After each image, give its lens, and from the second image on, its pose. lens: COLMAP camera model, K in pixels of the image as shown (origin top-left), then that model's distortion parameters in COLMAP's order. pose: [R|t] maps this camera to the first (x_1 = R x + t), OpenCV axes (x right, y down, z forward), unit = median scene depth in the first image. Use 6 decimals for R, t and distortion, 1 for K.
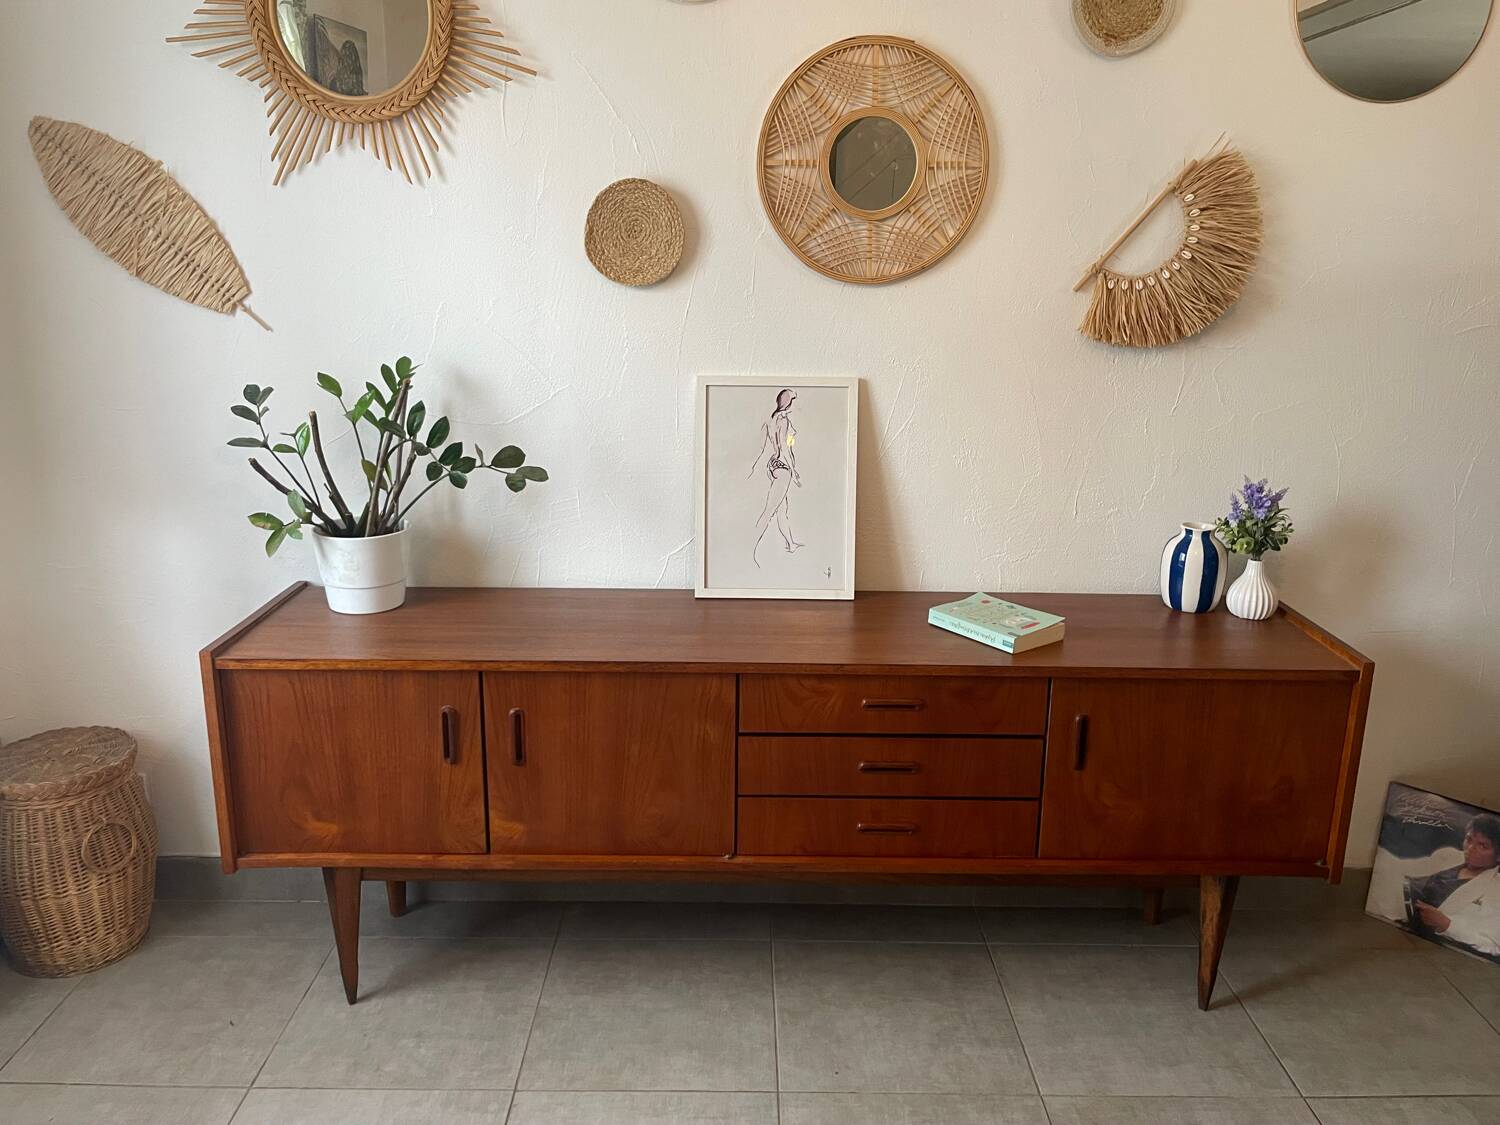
lens RADIAL K [[1168.5, 0, 748.2], [0, 1168.5, 545.3], [0, 0, 1]] dist [0.082310, -0.116819]
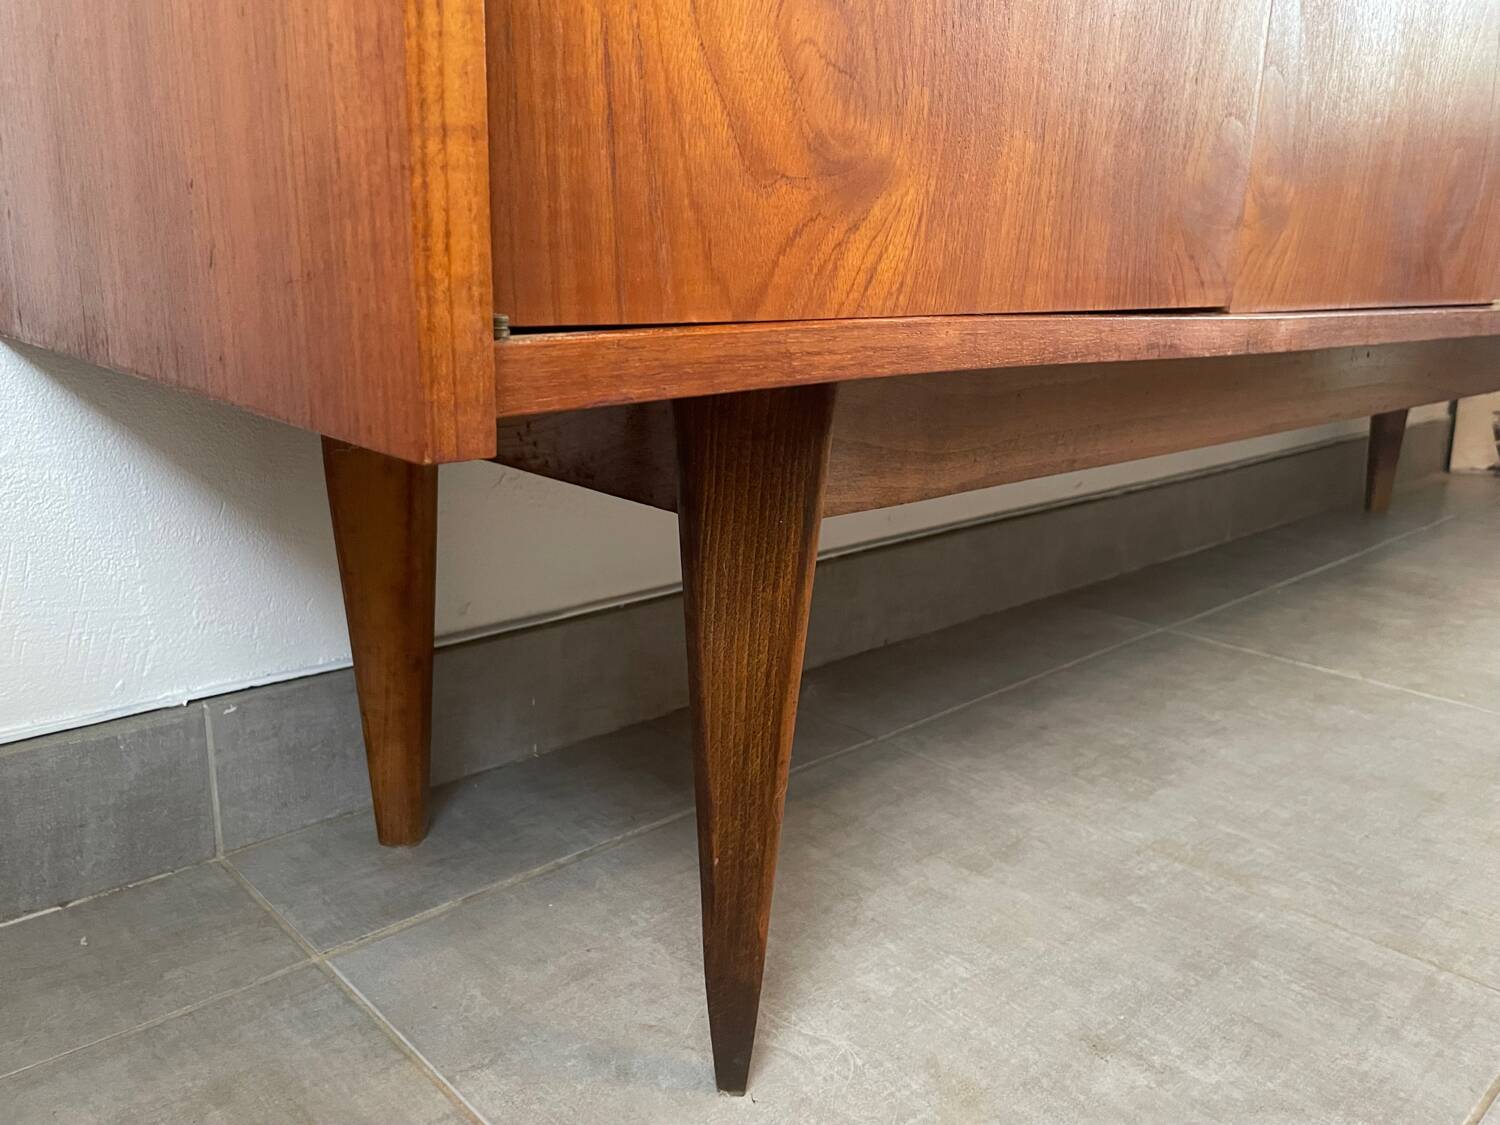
lens RADIAL K [[1168.5, 0, 748.3], [0, 1168.5, 552.7], [0, 0, 1]] dist [0.082310, -0.116819]
pose [[0.733684, -0.162093, 0.659874, -0.473928], [0.150098, 0.985802, 0.075267, 0.265294], [-0.662706, 0.043824, 0.747597, 0.821047]]
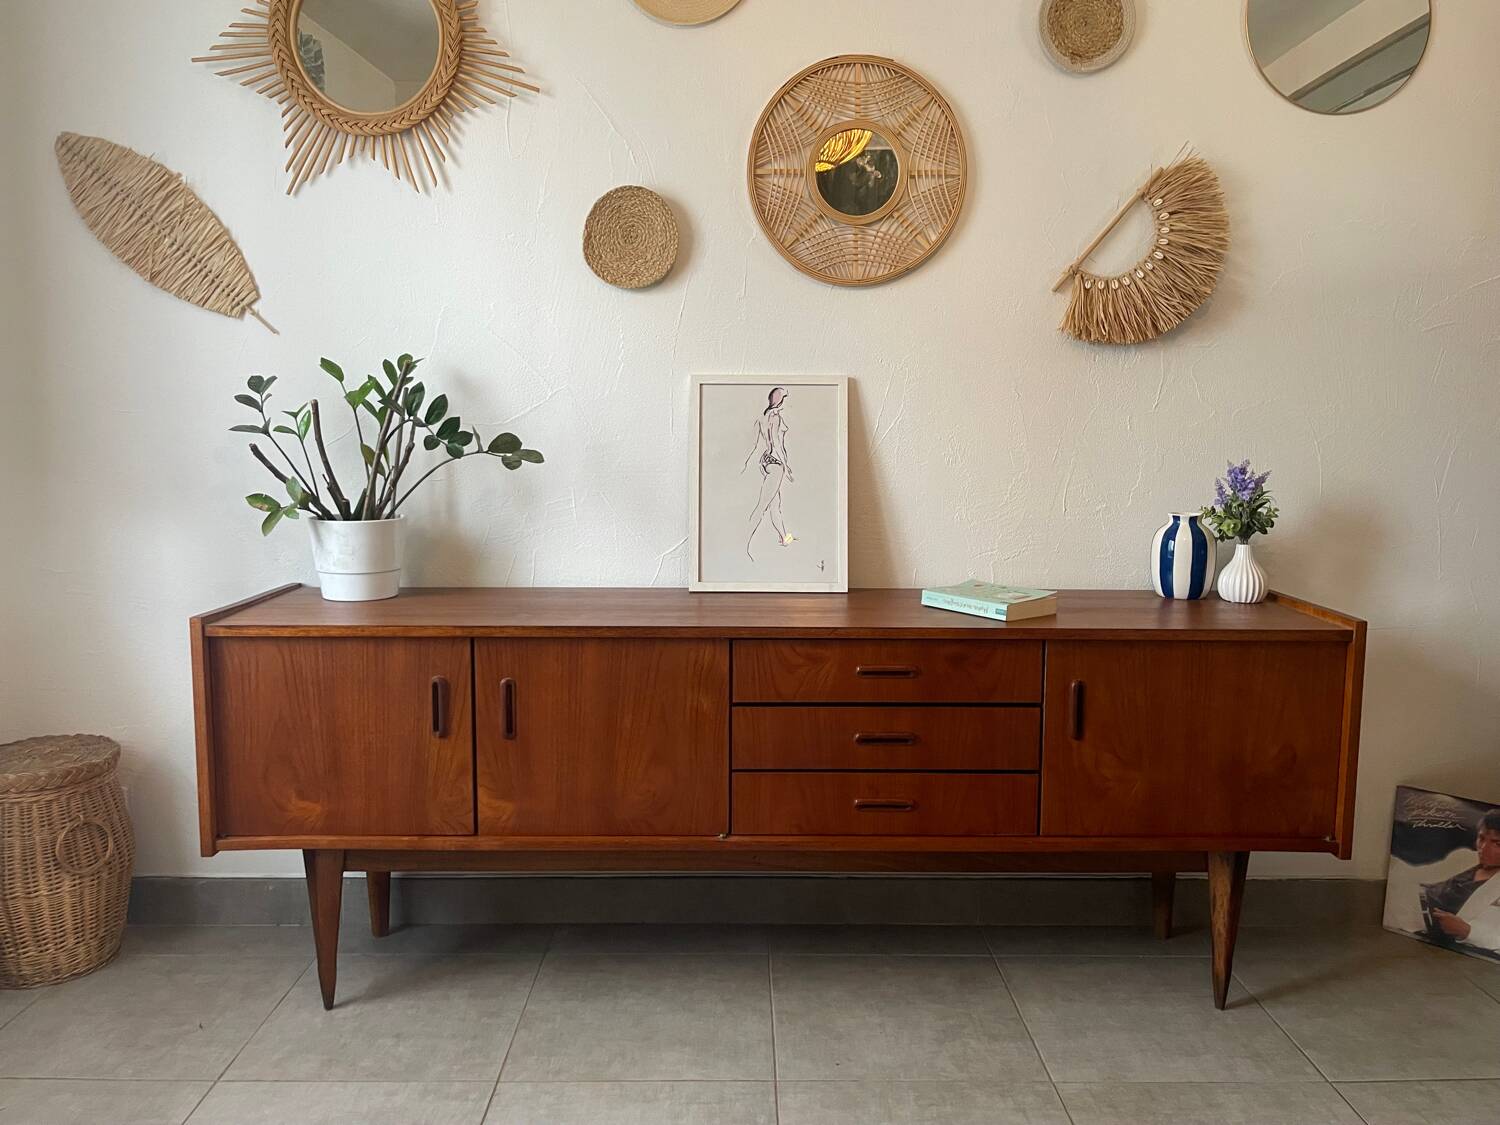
lens RADIAL K [[1168.5, 0, 754.7], [0, 1168.5, 546.6], [0, 0, 1]] dist [0.082310, -0.116819]
pose [[0.999955, -0.007290, 0.006120, 0.005180], [0.008072, 0.990220, -0.139278, 0.154387], [-0.005045, 0.139321, 0.990234, 0.002480]]
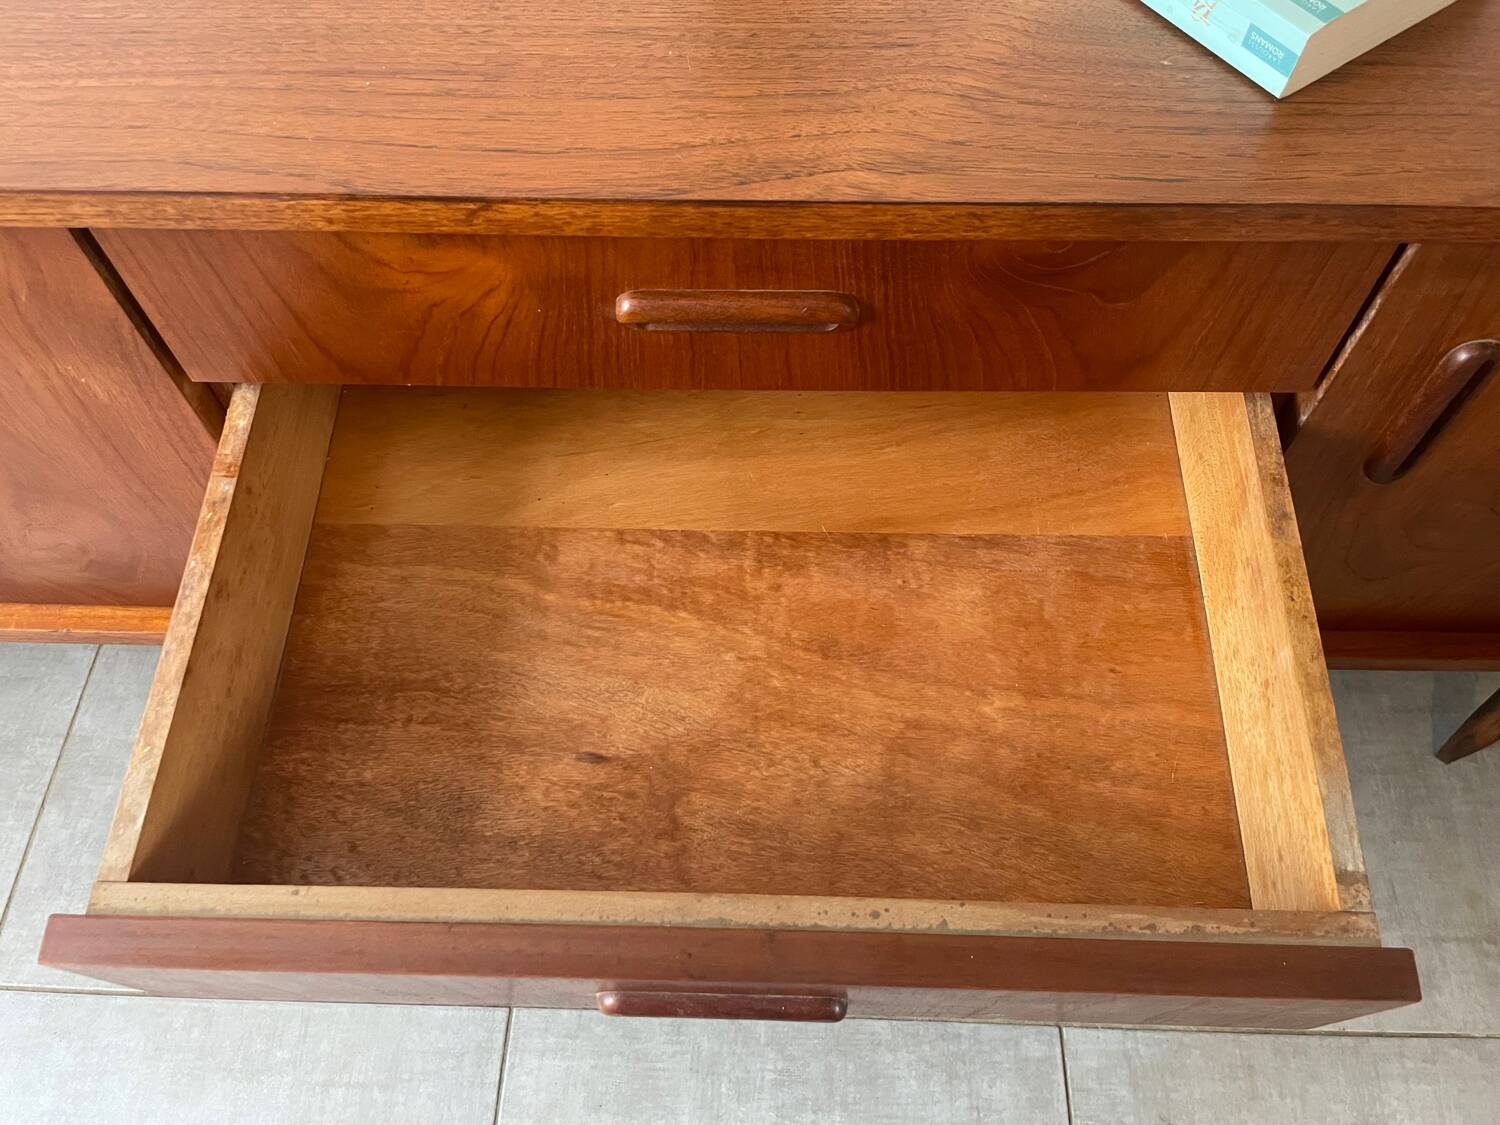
lens RADIAL K [[1168.5, 0, 750.3], [0, 1168.5, 562.3], [0, 0, 1]] dist [0.082310, -0.116819]
pose [[0.998862, 0.019823, -0.043375, 0.126687], [0.016498, 0.709740, 0.704271, -0.004251], [0.044746, -0.704185, 0.708605, 0.716153]]
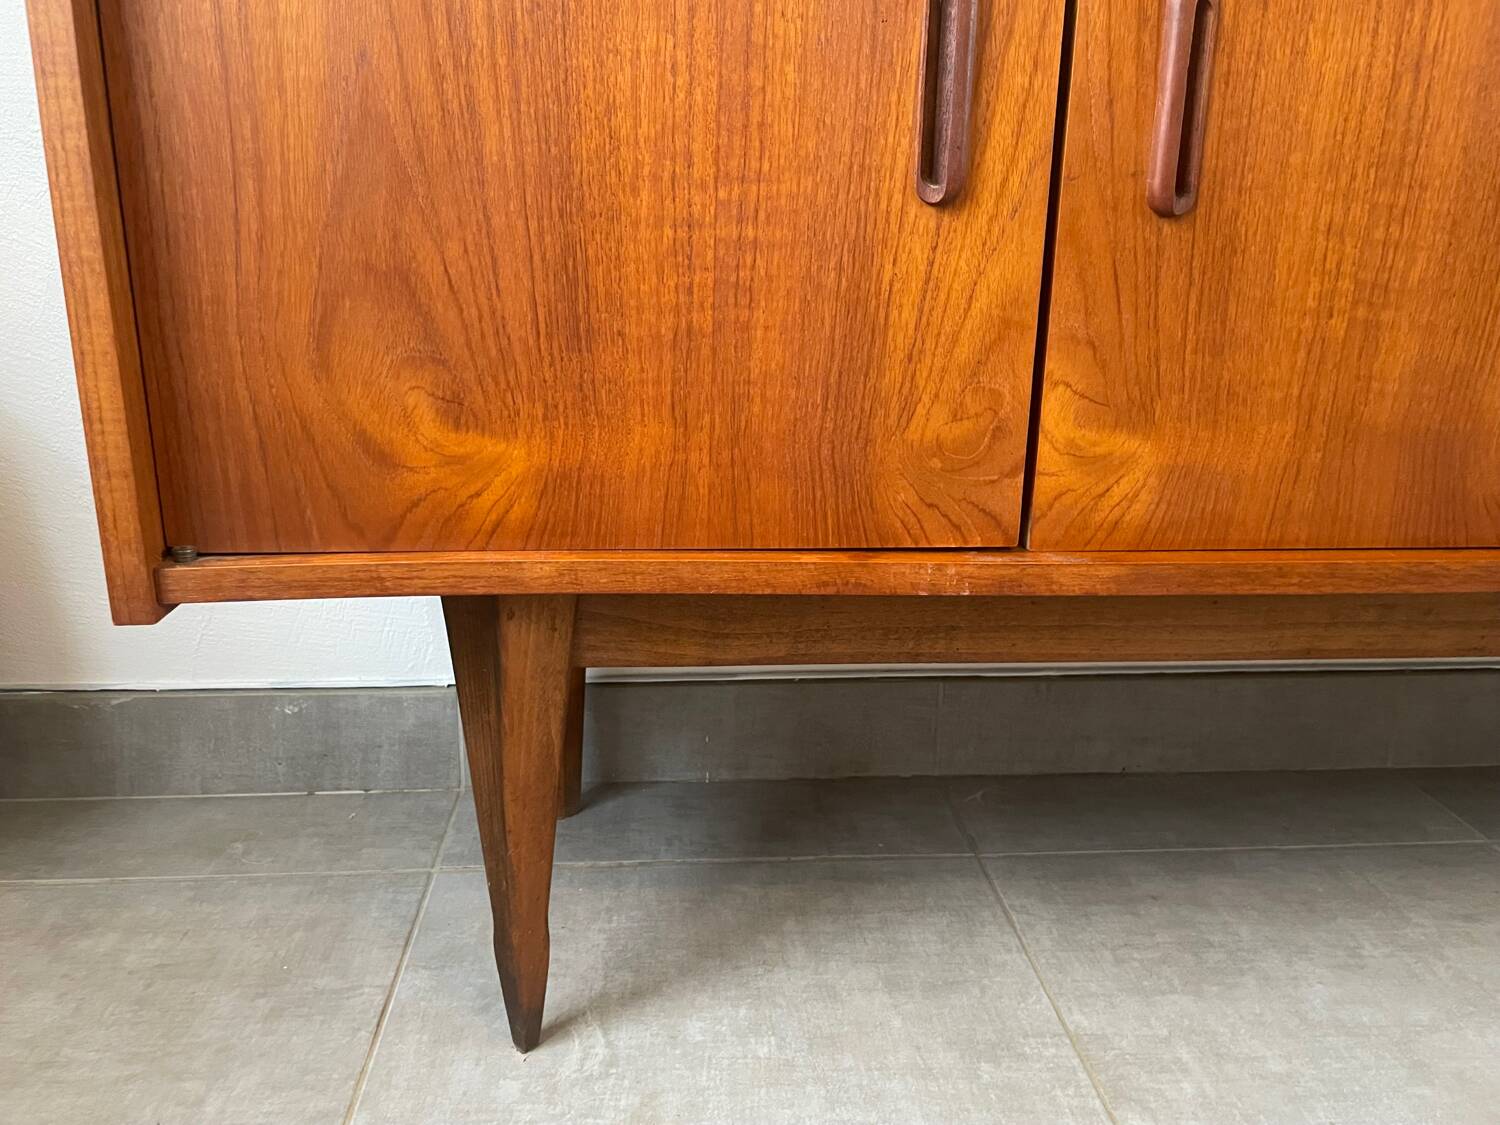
lens RADIAL K [[1168.5, 0, 745.2], [0, 1168.5, 555.8], [0, 0, 1]] dist [0.082310, -0.116819]
pose [[0.997290, -0.019132, 0.071037, -0.295647], [0.016756, 0.999285, 0.033894, 0.238670], [-0.071635, -0.032612, 0.996898, 0.669715]]
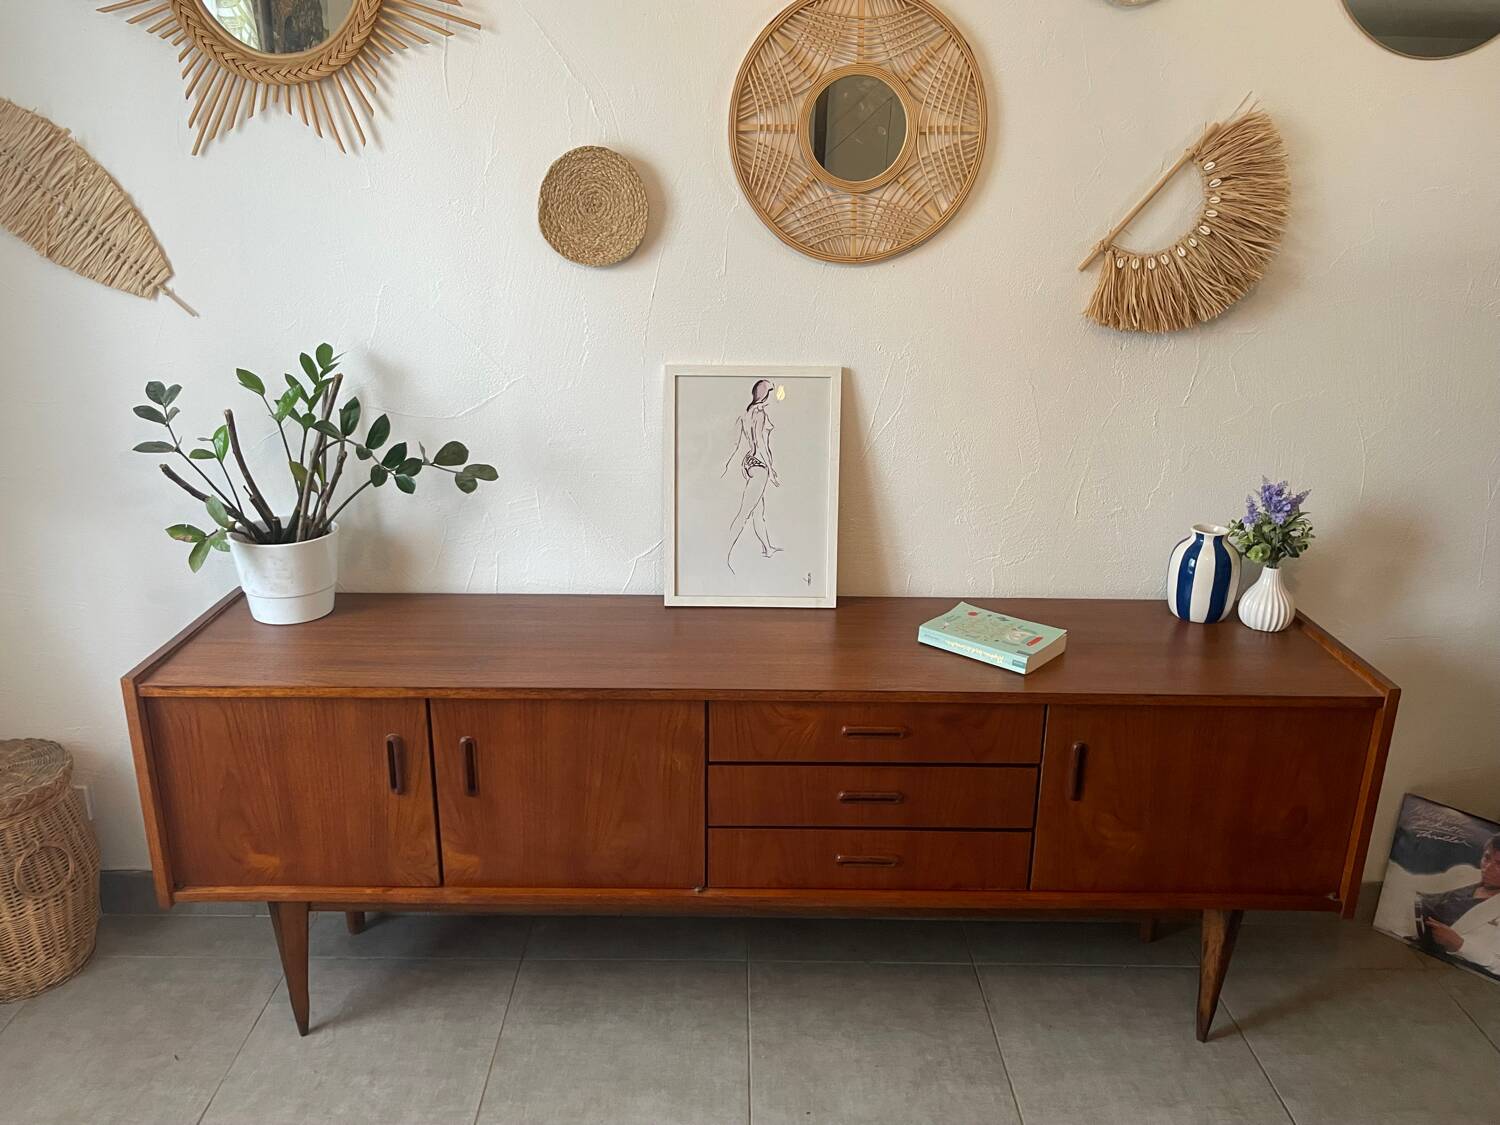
lens RADIAL K [[1168.5, 0, 736.0], [0, 1168.5, 564.4], [0, 0, 1]] dist [0.082310, -0.116819]
pose [[0.999985, -0.001051, -0.005420, 0.017540], [0.001421, 0.997640, 0.068641, -0.054392], [0.005335, -0.068647, 0.997627, 0.080055]]
